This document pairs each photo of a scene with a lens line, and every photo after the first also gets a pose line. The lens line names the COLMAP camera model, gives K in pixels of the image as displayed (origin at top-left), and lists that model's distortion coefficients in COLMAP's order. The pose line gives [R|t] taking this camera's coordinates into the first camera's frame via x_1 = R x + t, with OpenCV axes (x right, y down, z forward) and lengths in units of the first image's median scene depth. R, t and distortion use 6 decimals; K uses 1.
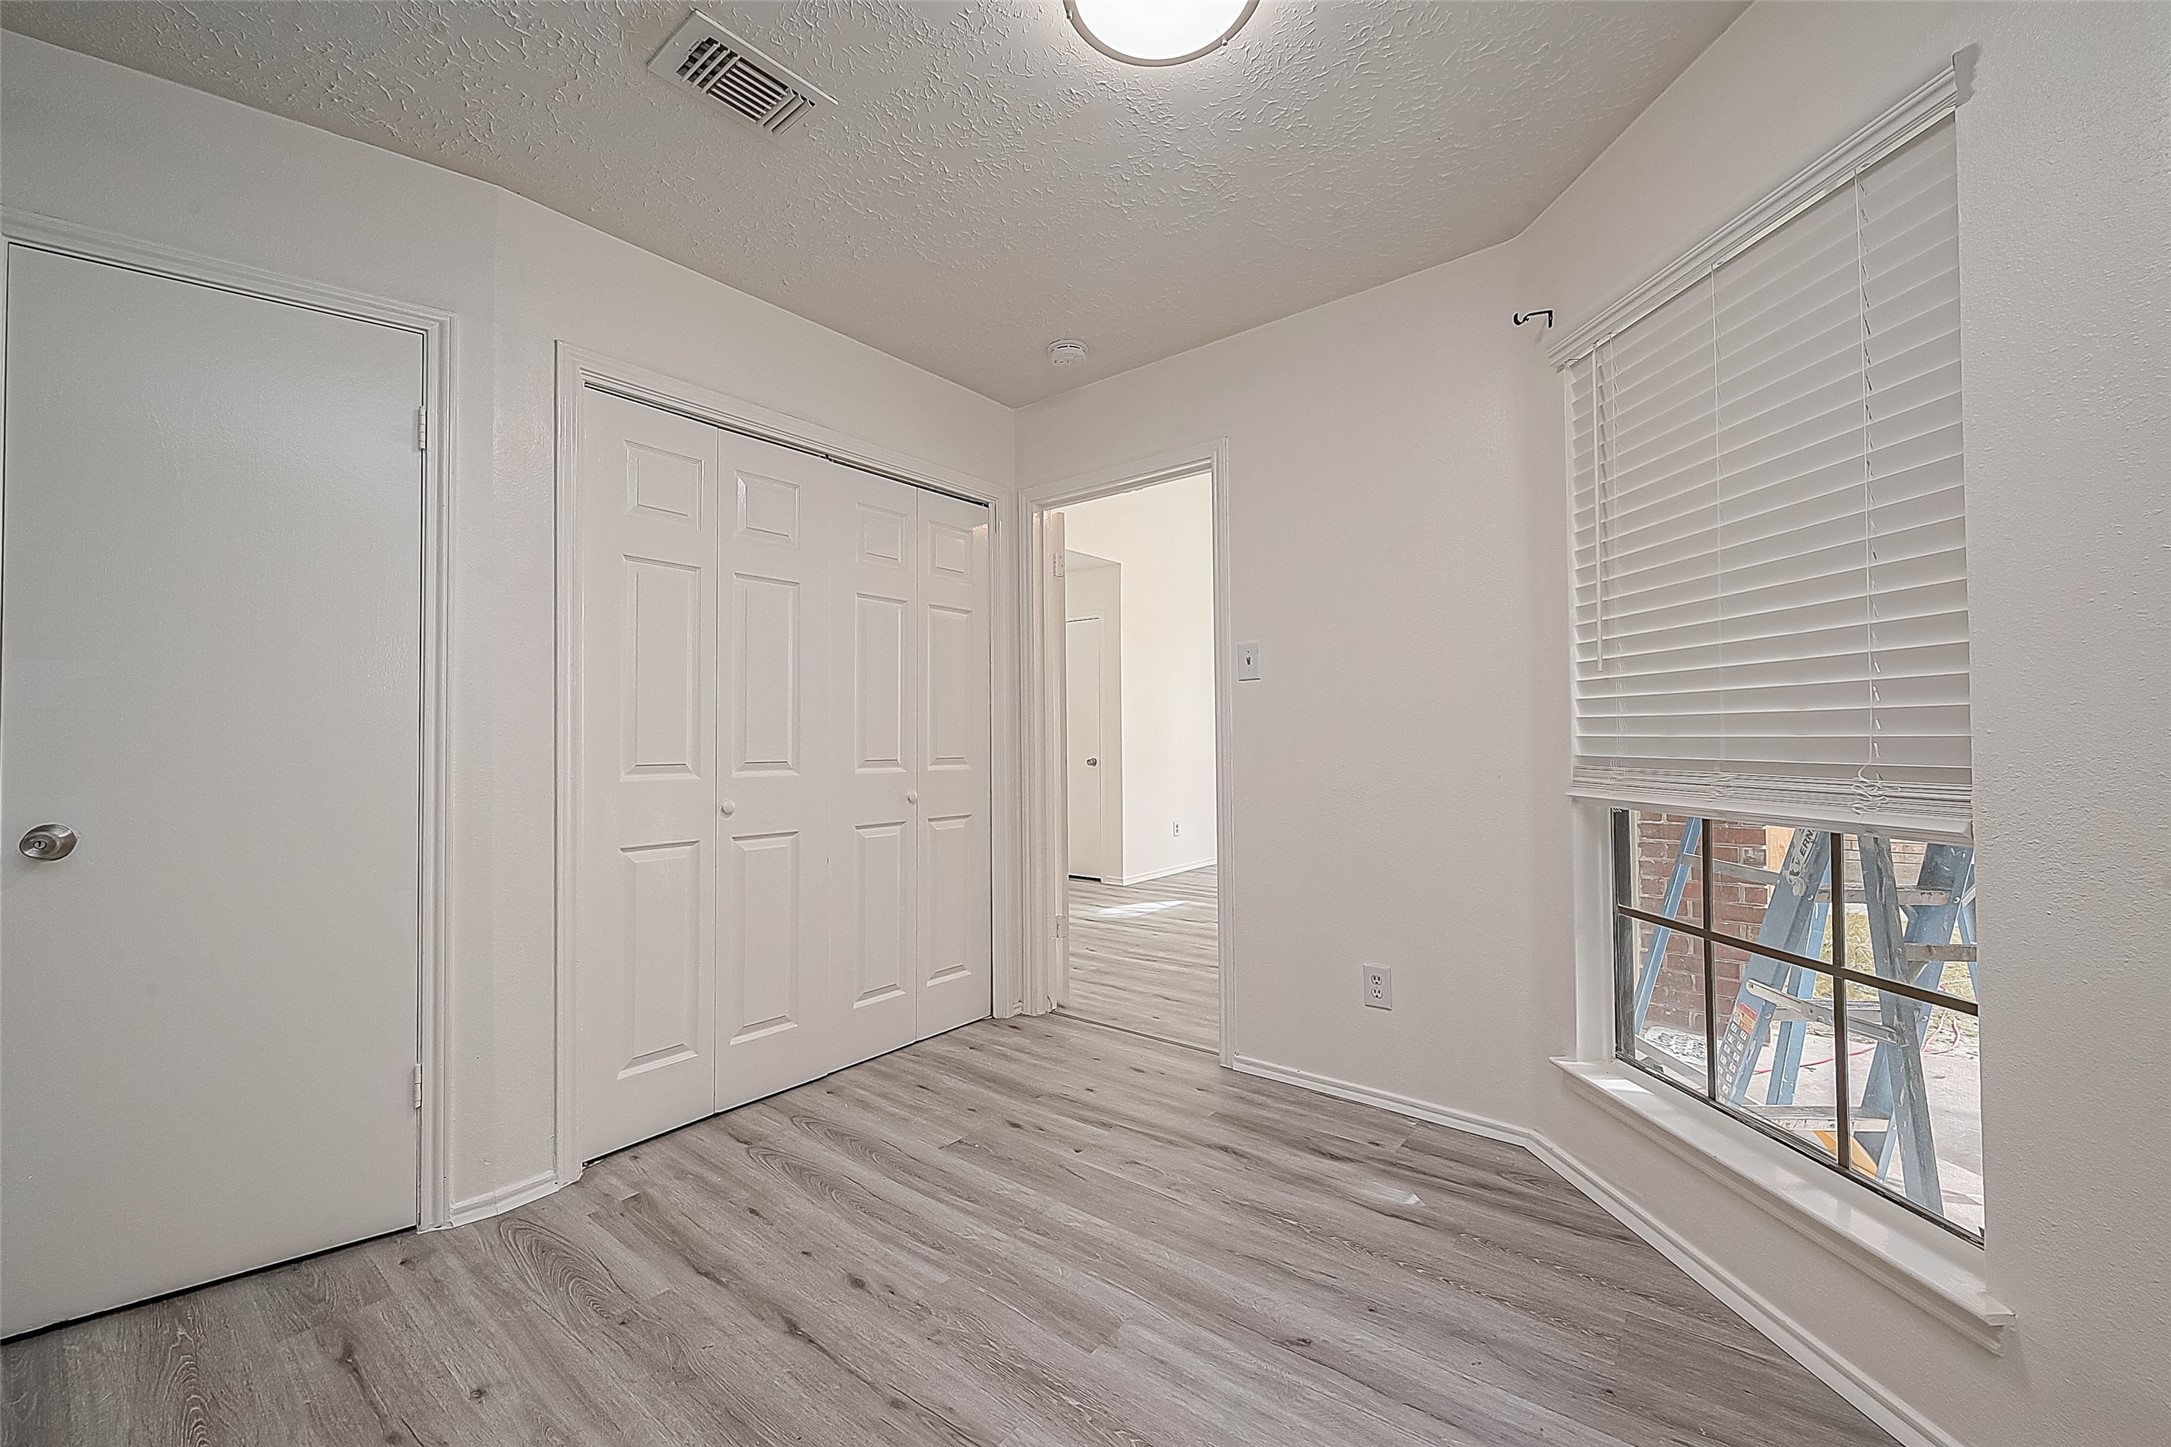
lens RADIAL K [[856.1, 0, 1074.3], [0, 856.1, 728.9], [0, 0, 1]] dist [-0.001137, -0.001231]
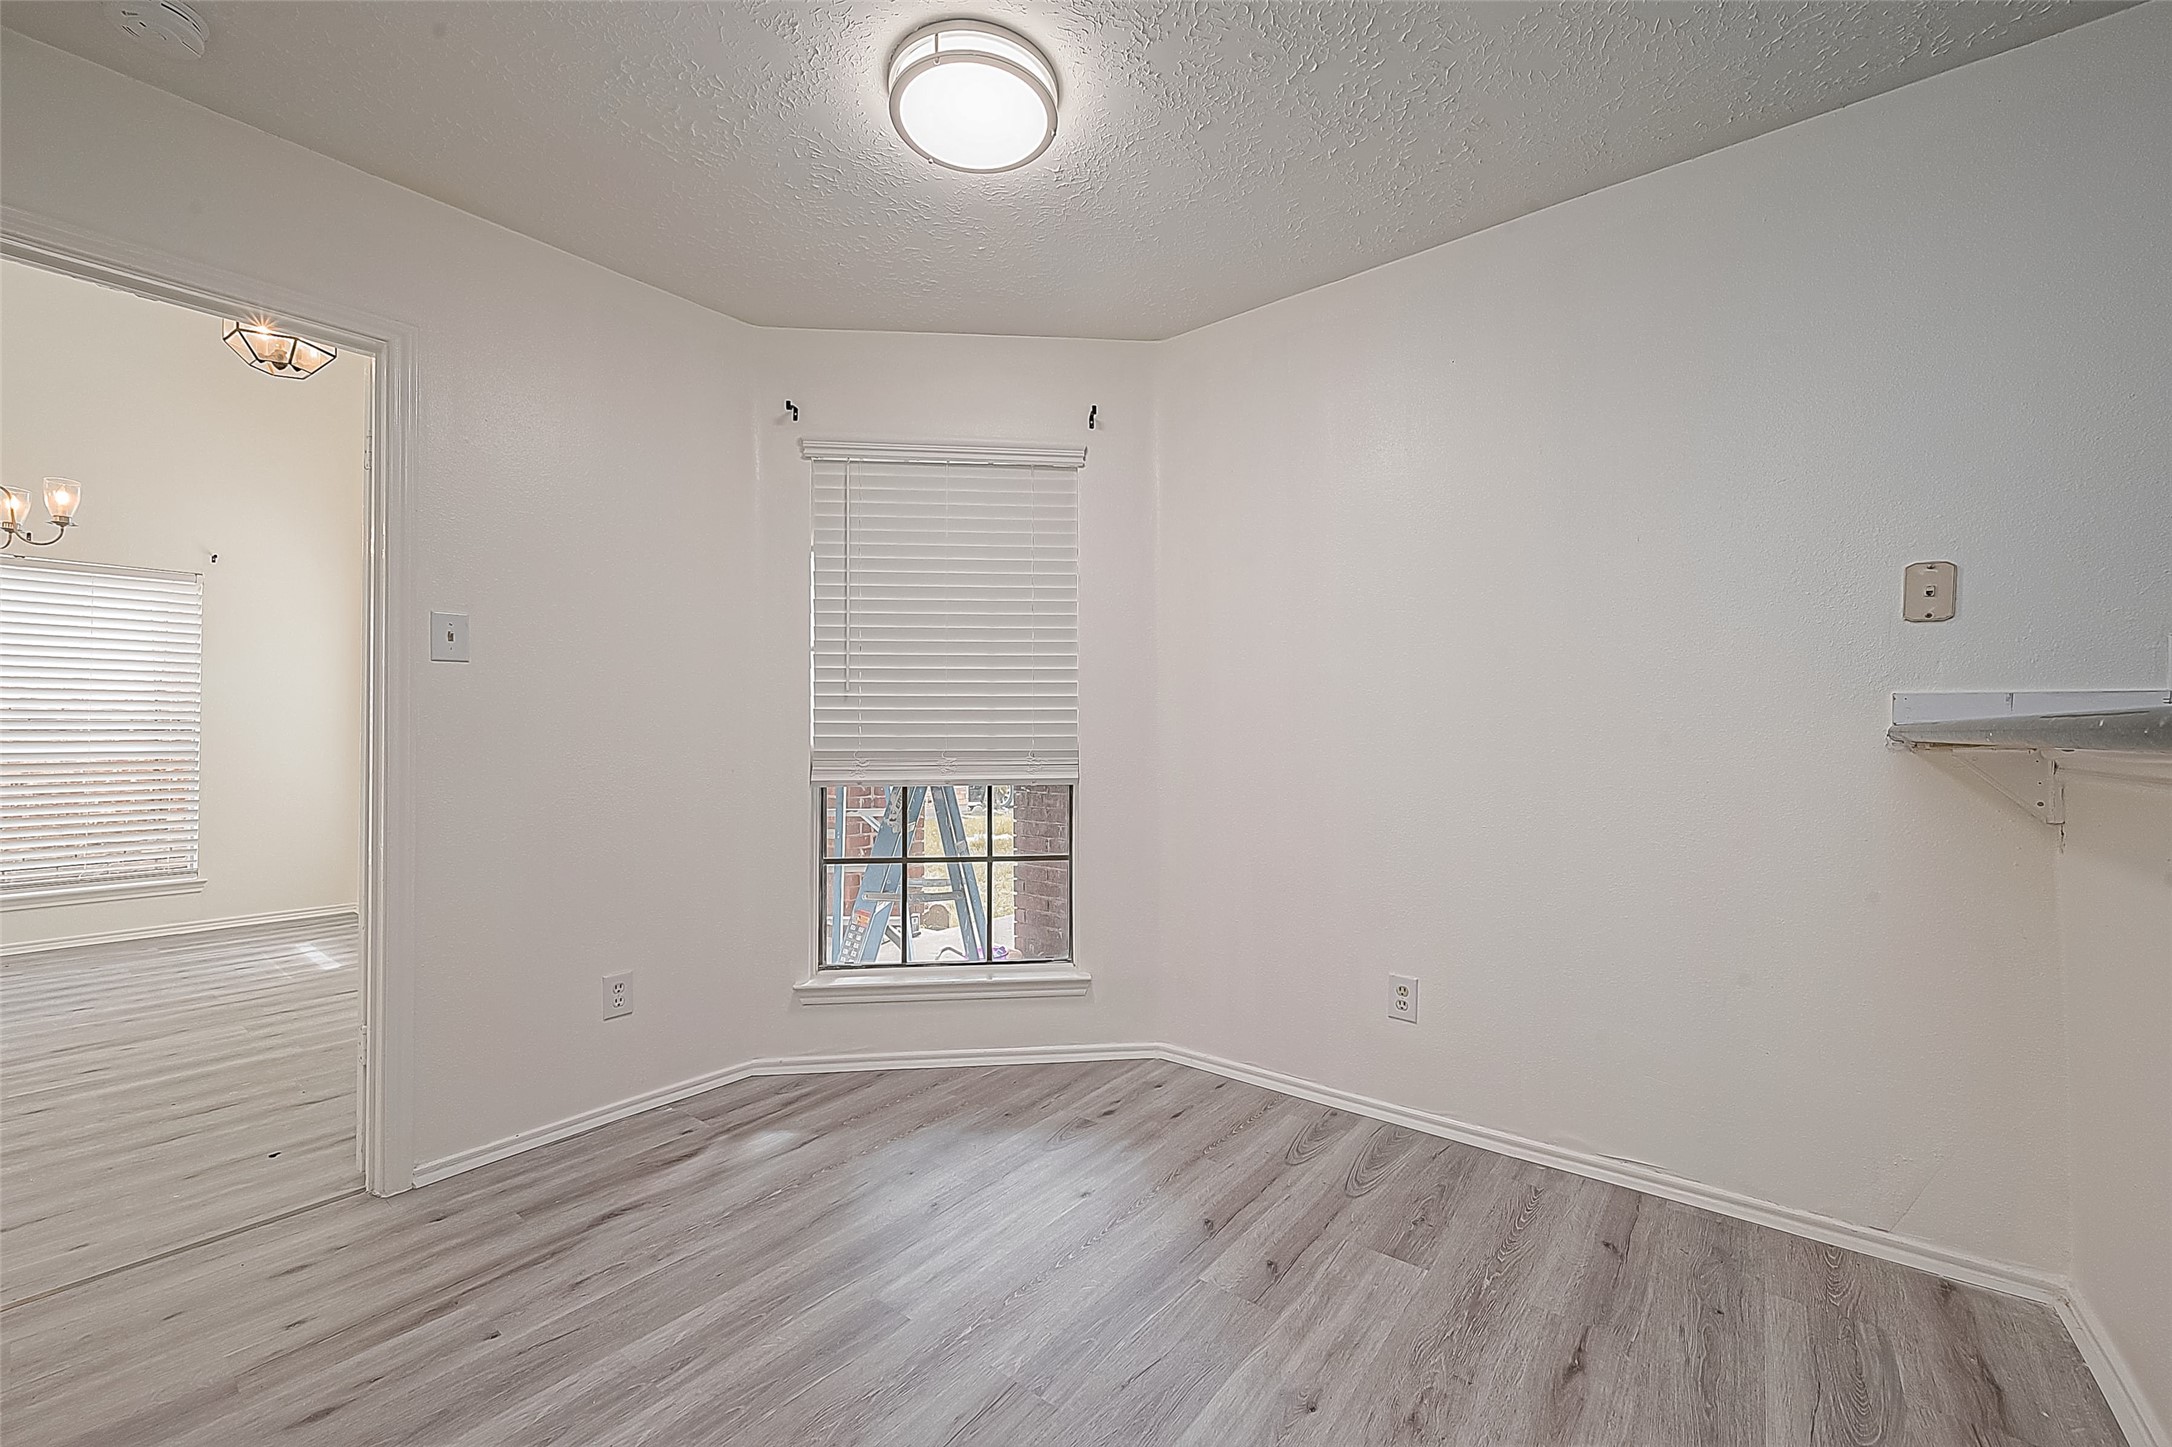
lens RADIAL K [[856.5, 0, 1109.1], [0, 856.5, 722.2], [0, 0, 1]] dist [-0.001137, -0.001231]
pose [[-0.020328, 0.020742, 0.999578, -0.761380], [-0.007859, 0.999751, -0.020905, 0.010994], [-0.999762, -0.008281, -0.020160, 0.565413]]
